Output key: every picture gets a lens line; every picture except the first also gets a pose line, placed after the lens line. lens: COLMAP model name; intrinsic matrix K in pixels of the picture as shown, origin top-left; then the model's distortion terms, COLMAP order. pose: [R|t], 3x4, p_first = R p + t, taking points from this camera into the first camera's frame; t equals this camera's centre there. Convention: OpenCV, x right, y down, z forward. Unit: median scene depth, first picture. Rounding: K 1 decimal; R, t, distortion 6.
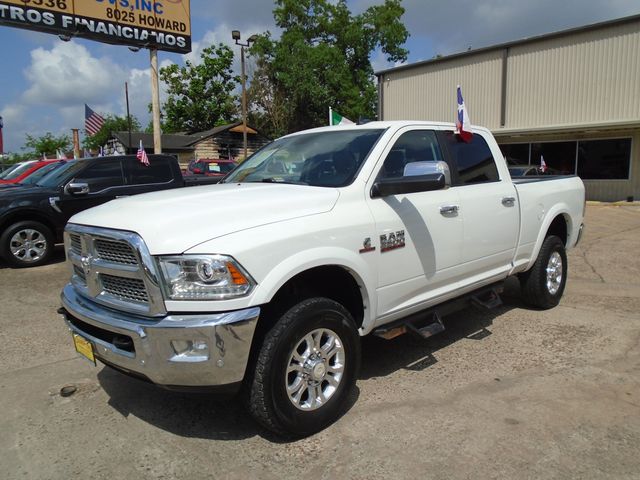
lens RADIAL K [[494.8, 0, 319.4], [0, 494.8, 238.4], [0, 0, 1]] dist [-0.012354, -0.000920]
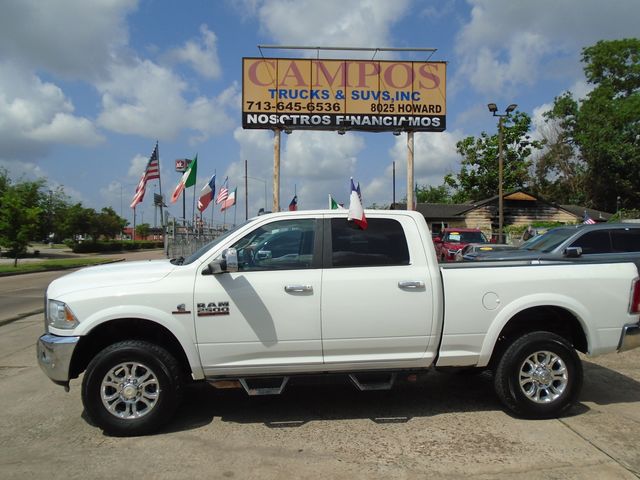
lens RADIAL K [[494.8, 0, 315.5], [0, 494.8, 237.9], [0, 0, 1]] dist [-0.012354, -0.000920]
pose [[0.780693, 0.012697, -0.624786, 0.239133], [-0.093979, 0.990809, -0.097295, -0.015984], [0.617808, 0.134674, 0.774711, 0.029041]]
